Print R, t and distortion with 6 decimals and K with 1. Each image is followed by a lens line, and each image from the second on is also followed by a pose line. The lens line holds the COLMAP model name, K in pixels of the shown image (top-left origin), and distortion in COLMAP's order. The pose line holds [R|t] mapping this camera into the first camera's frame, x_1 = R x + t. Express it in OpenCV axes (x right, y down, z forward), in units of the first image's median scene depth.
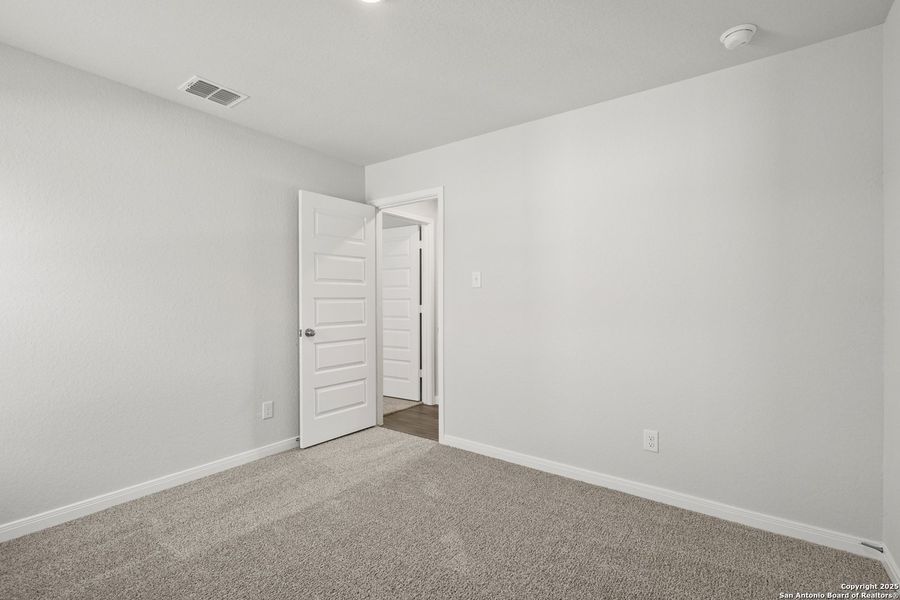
lens RADIAL K [[416.9, 0, 450.4], [0, 416.9, 305.1], [0, 0, 1]] dist [-0.001968, 0.000007]
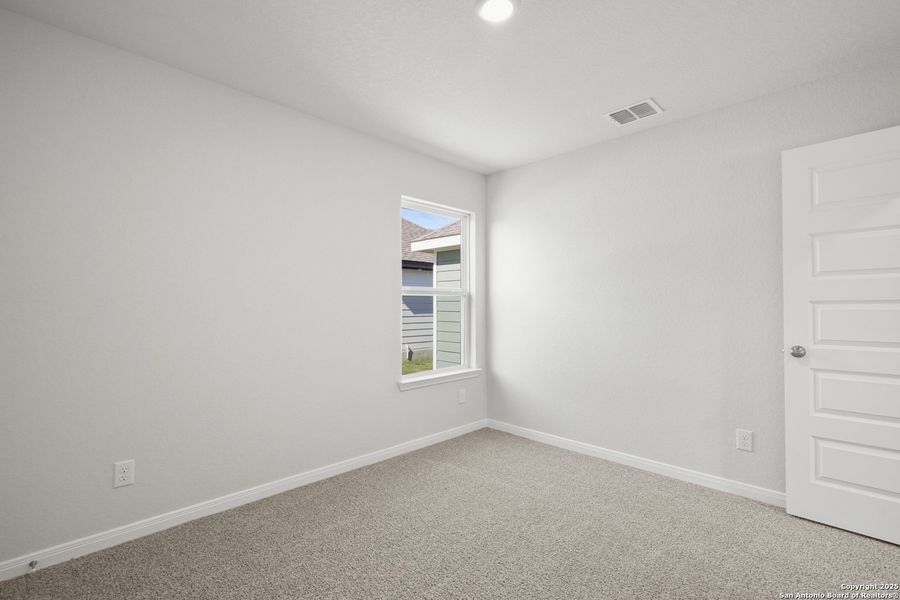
lens RADIAL K [[416.9, 0, 450.4], [0, 416.9, 305.1], [0, 0, 1]] dist [-0.001968, 0.000007]
pose [[-0.159457, 0.000273, -0.987205, 0.432165], [-0.008151, 0.999966, 0.001593, -0.007570], [0.987171, 0.008301, -0.159450, 0.535017]]
